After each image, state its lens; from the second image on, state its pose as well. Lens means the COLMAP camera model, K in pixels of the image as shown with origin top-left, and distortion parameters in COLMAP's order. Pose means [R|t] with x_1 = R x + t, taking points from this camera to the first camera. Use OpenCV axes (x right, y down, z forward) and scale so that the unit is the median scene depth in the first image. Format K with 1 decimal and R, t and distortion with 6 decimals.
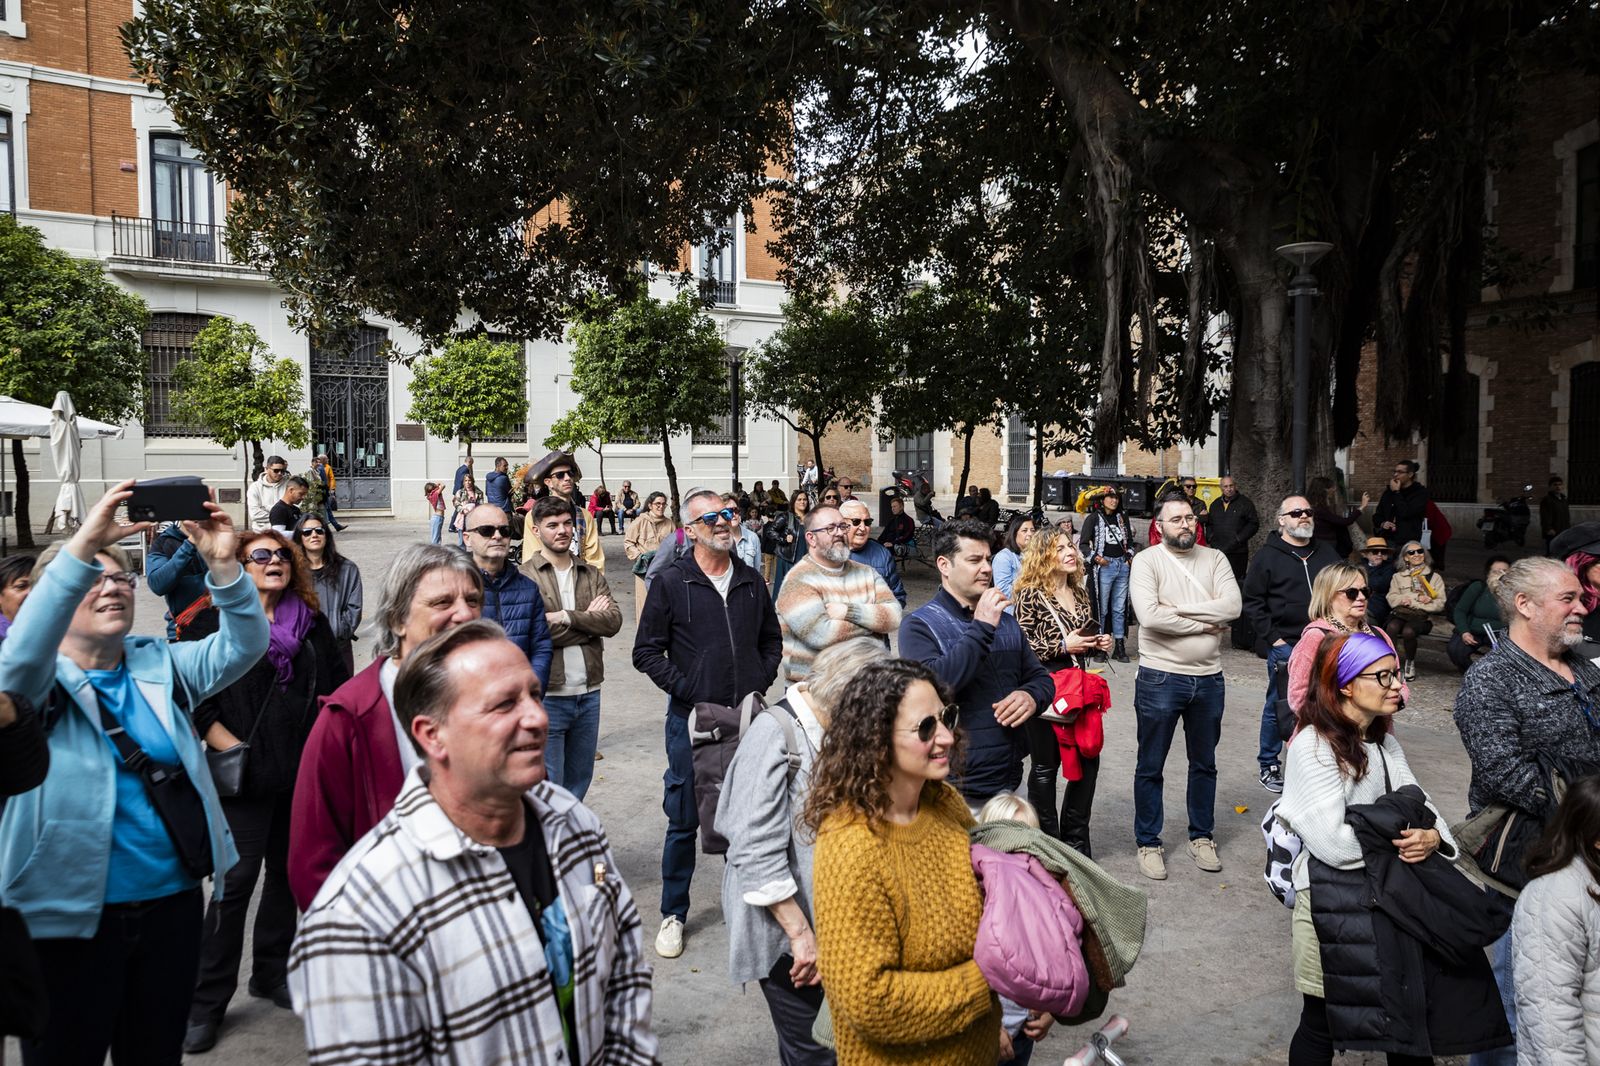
lens RADIAL K [[1159.0, 0, 800.0], [0, 1159.0, 533.0], [0, 0, 1]] dist [0.007948, 0.002899]
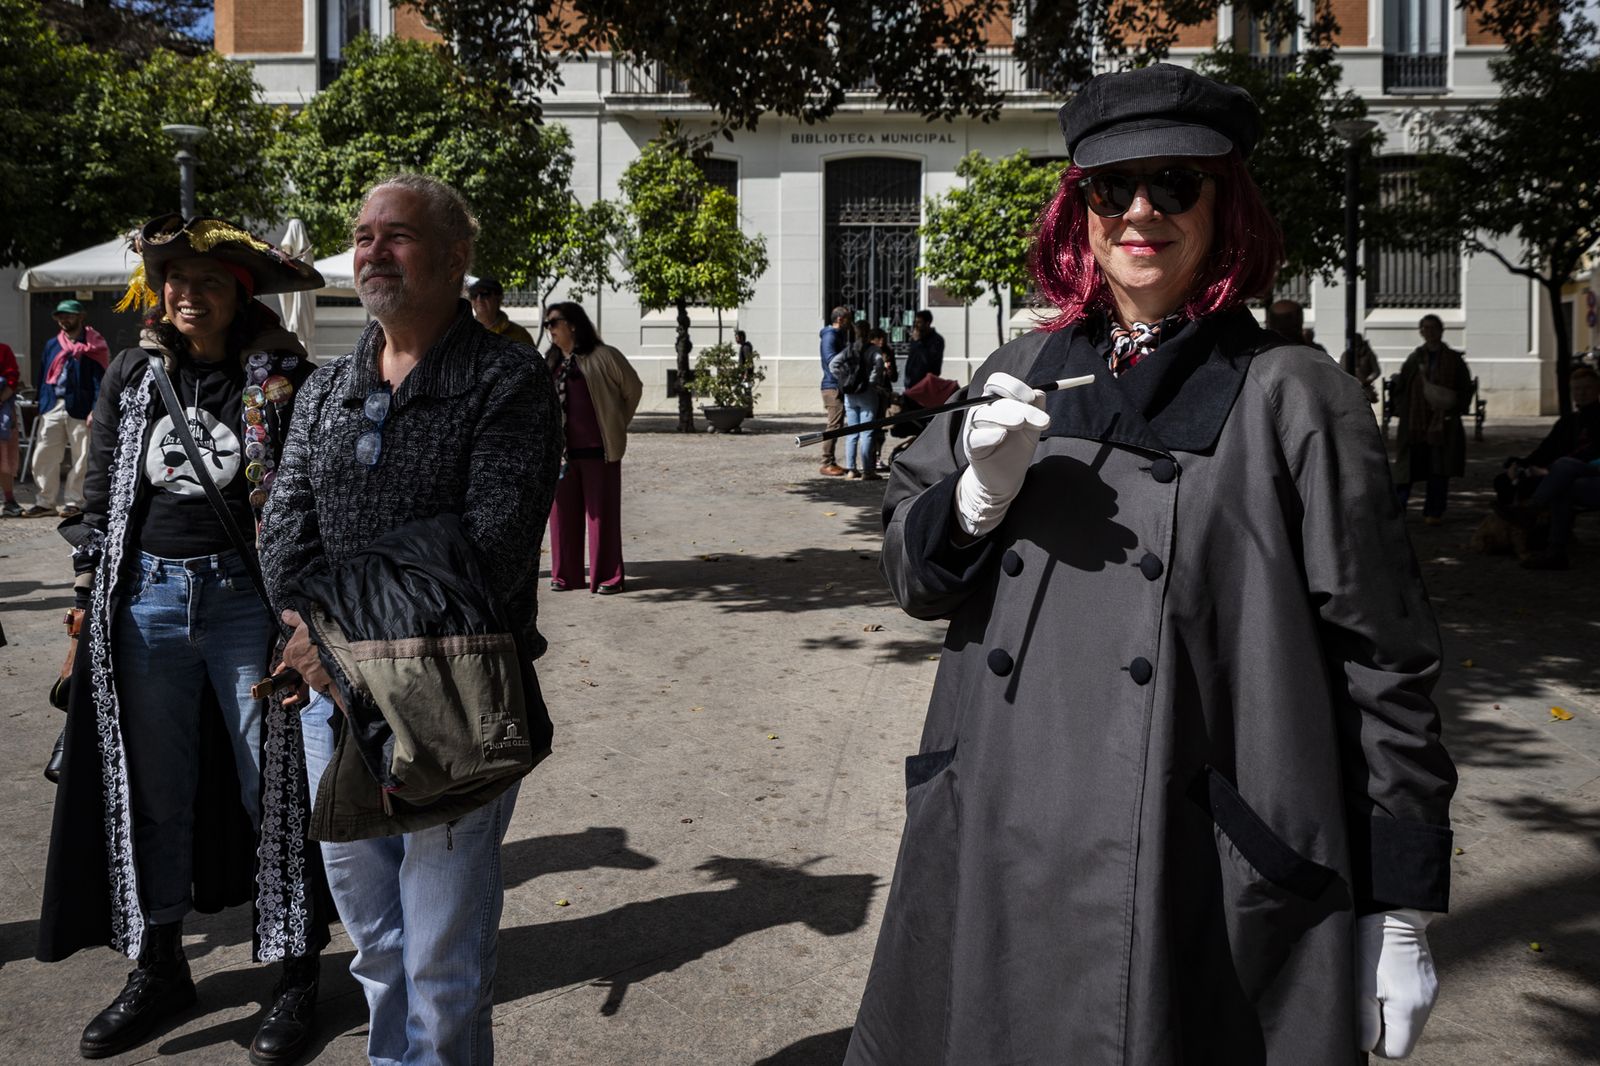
lens RADIAL K [[1319.5, 0, 800.0], [0, 1319.5, 533.0], [0, 0, 1]] dist [0.003238, -0.000620]
pose [[0.843344, 0.063896, -0.533562, 0.074236], [-0.026005, 0.996595, 0.078243, 0.005202], [0.536745, -0.052111, 0.842134, 0.243867]]
